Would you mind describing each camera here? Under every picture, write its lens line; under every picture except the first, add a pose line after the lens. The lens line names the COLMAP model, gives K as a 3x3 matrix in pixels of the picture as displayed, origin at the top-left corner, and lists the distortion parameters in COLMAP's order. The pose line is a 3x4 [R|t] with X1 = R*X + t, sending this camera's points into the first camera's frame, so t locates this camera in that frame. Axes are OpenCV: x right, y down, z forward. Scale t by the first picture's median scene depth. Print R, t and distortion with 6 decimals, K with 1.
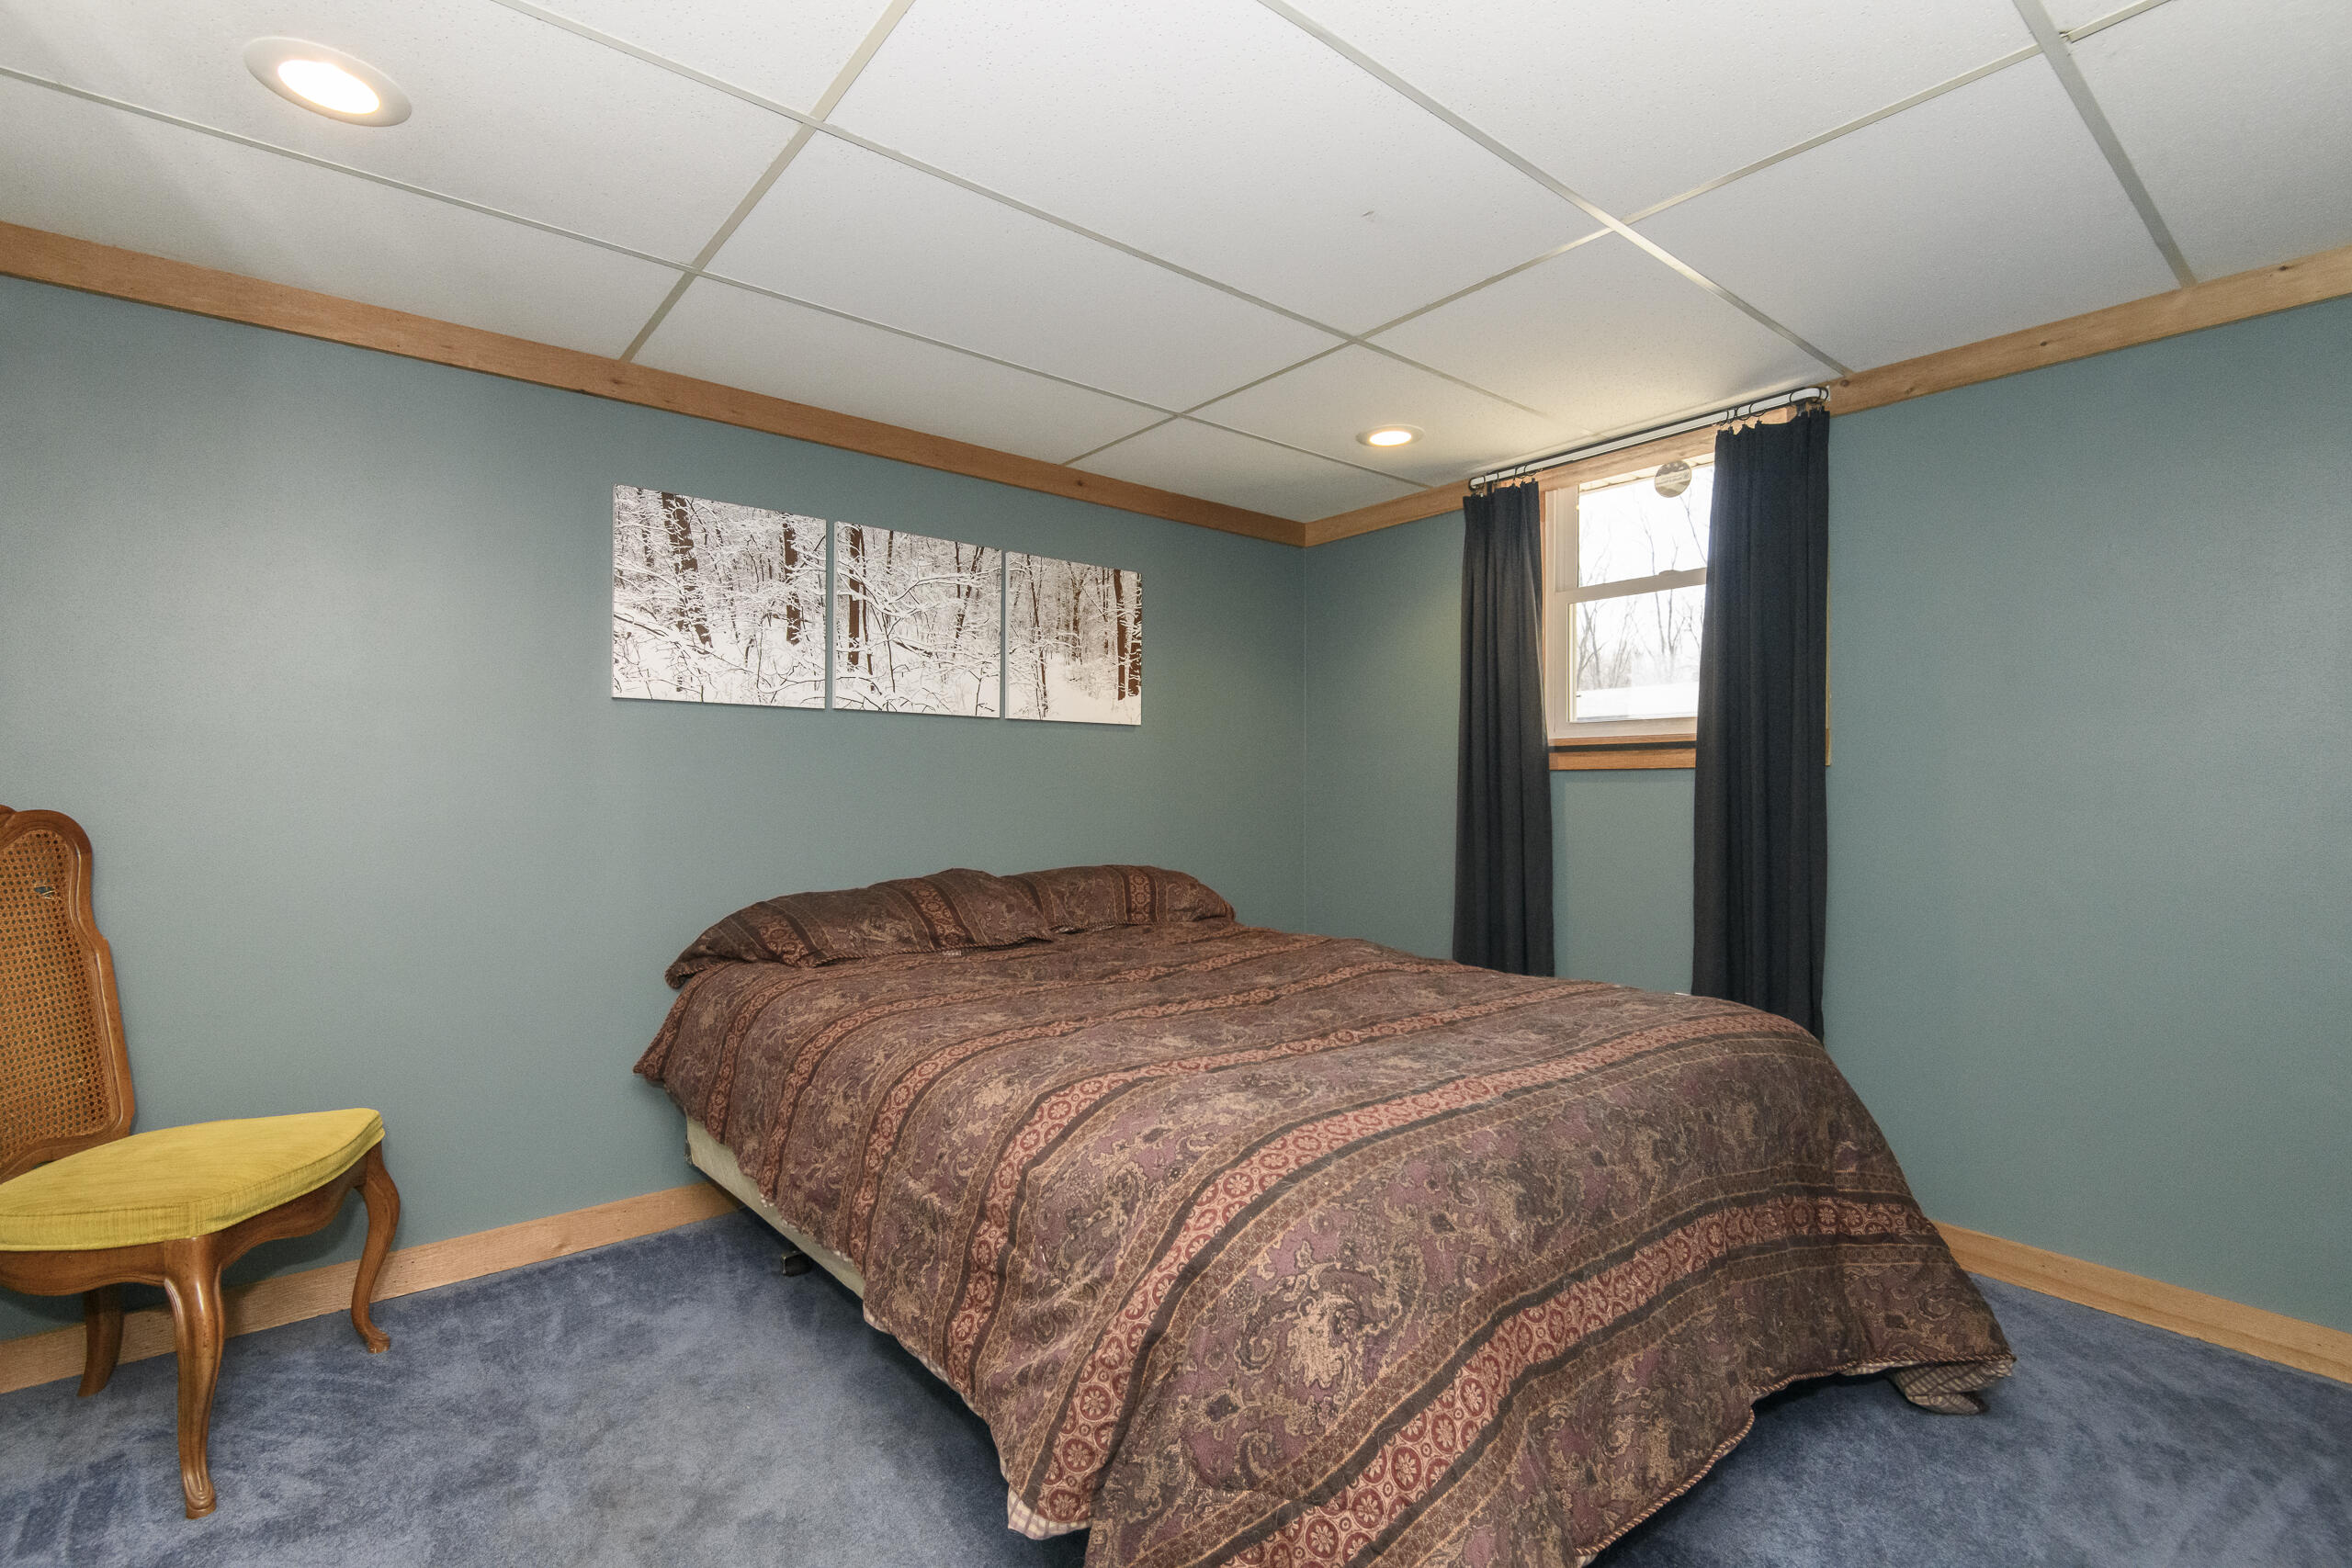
lens RADIAL K [[1069.6, 0, 1169.3], [0, 1069.6, 783.6], [0, 0, 1]] dist [0.003009, -0.015175]
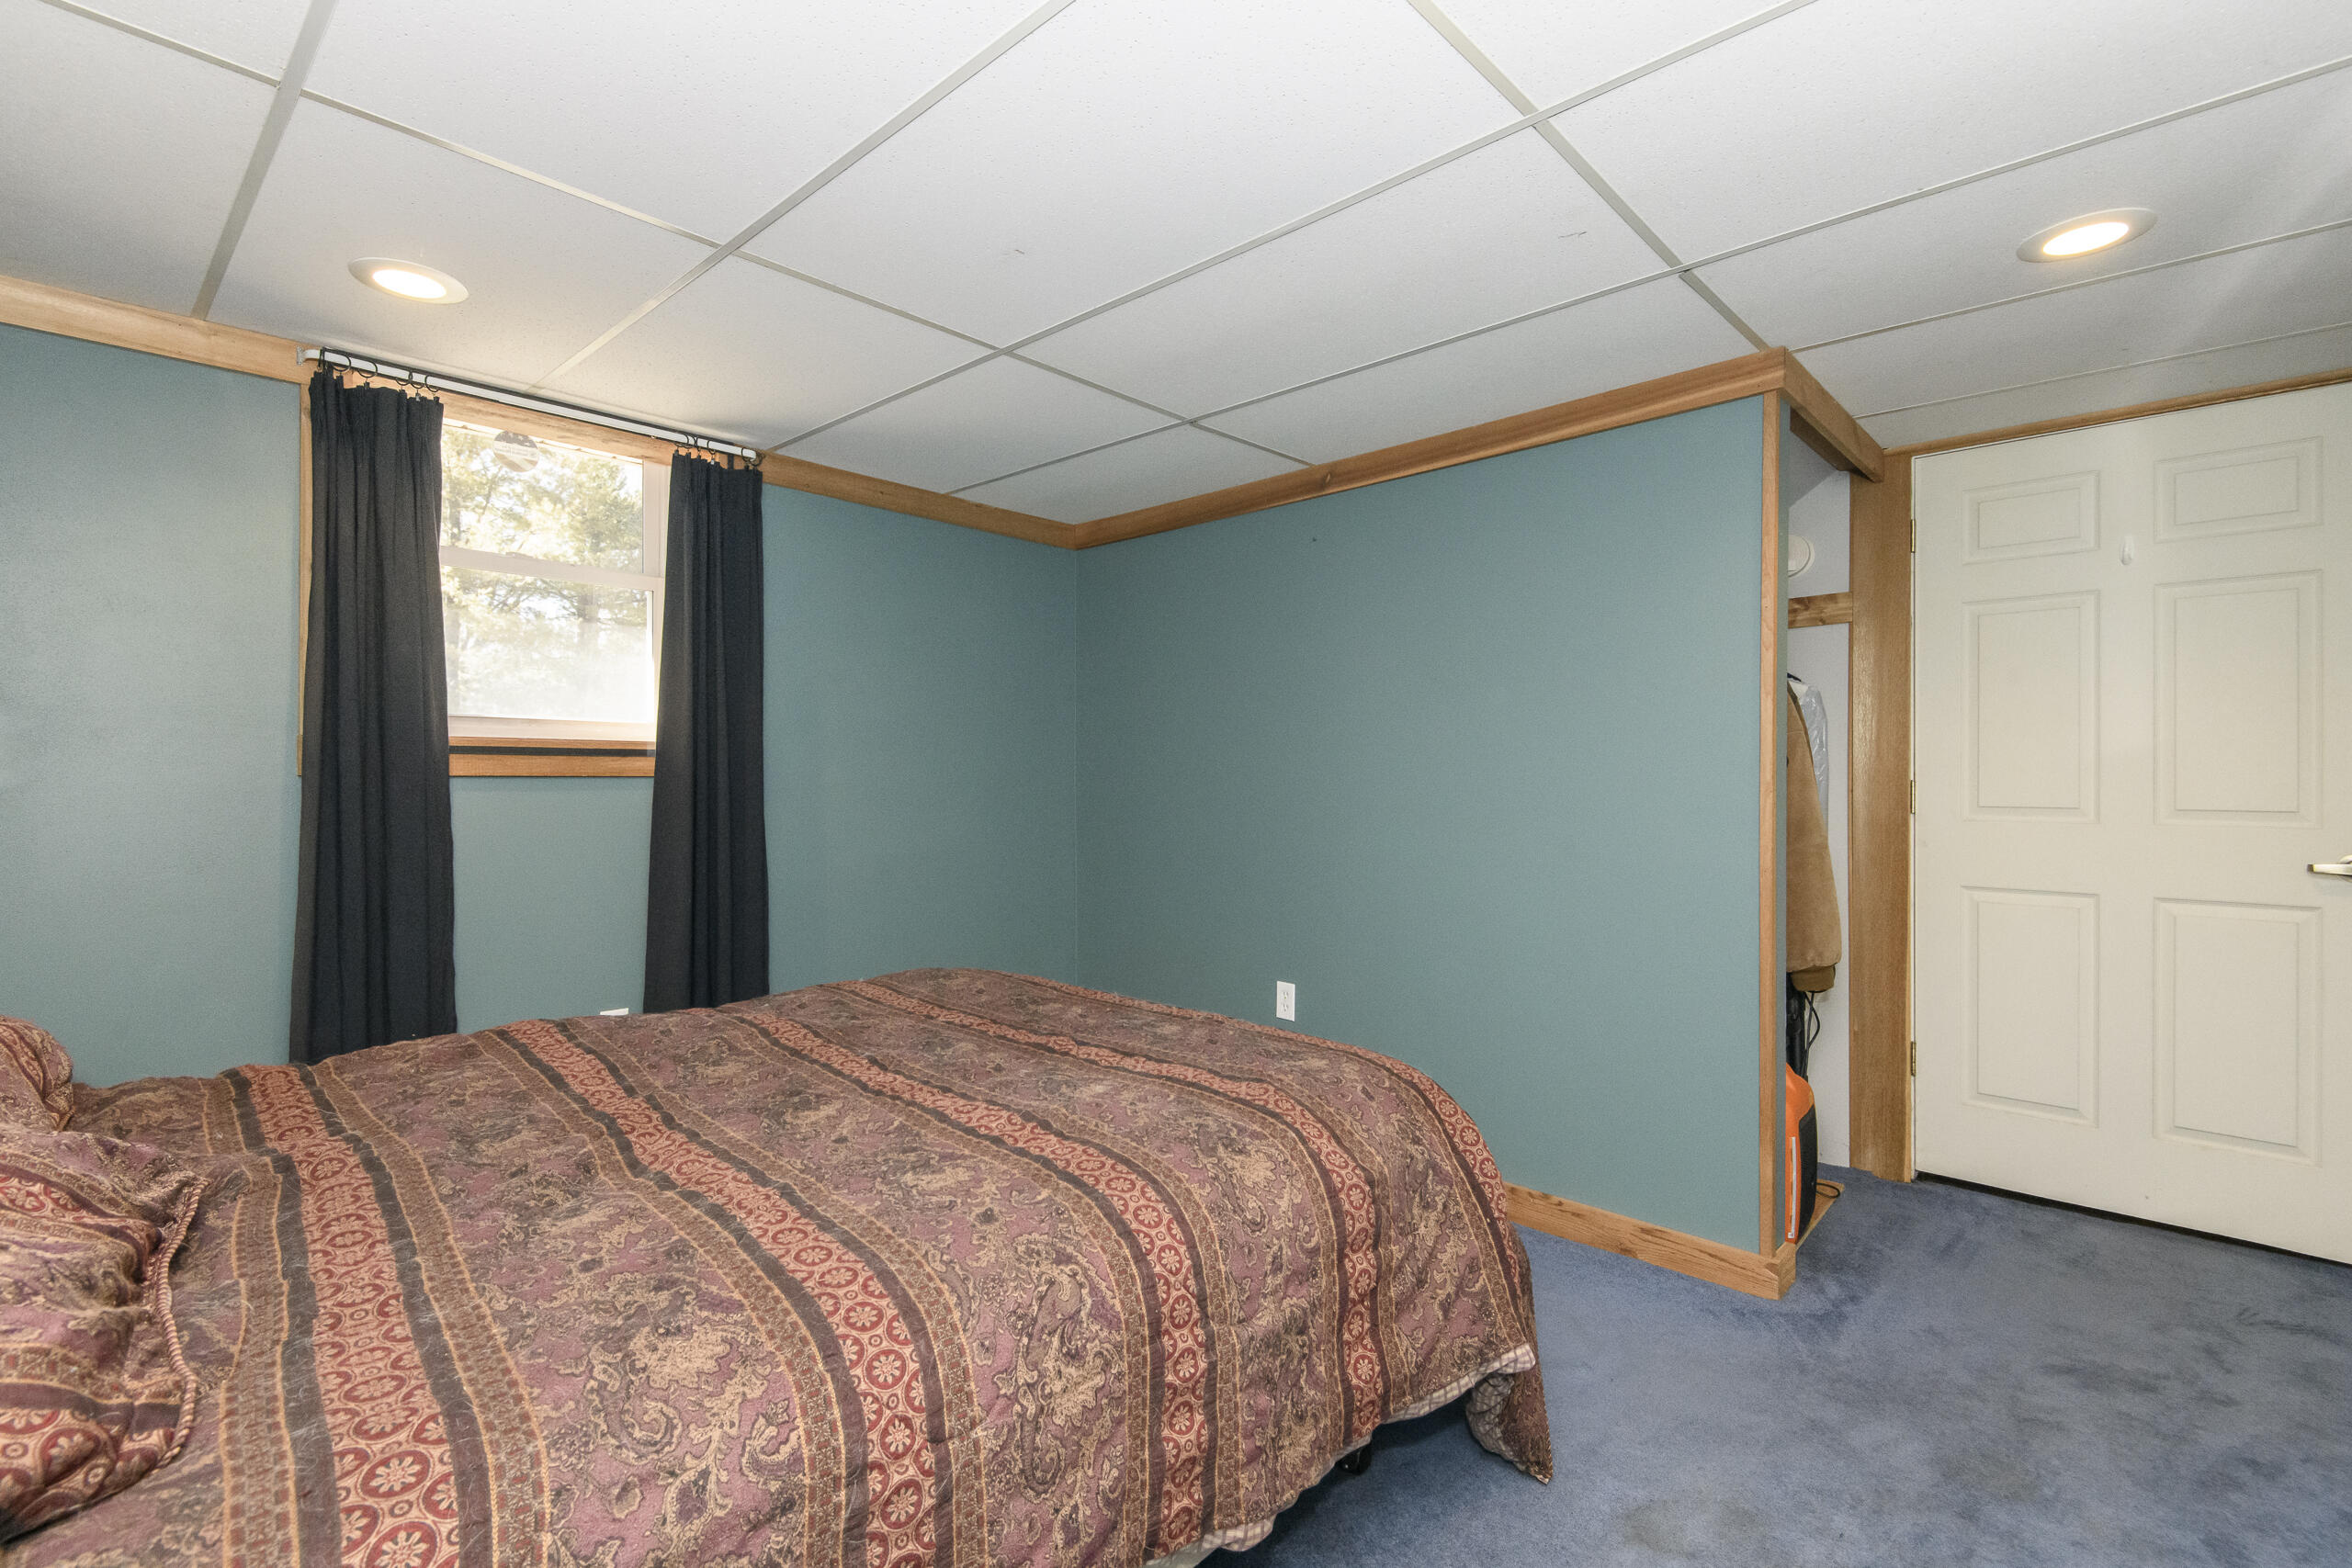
lens RADIAL K [[1069.6, 0, 1169.3], [0, 1069.6, 783.6], [0, 0, 1]] dist [0.003009, -0.015175]
pose [[-0.146669, -0.003412, 0.989180, -0.511187], [-0.009905, 0.999949, 0.001981, -0.012921], [-0.989136, -0.009508, -0.146696, 0.600468]]
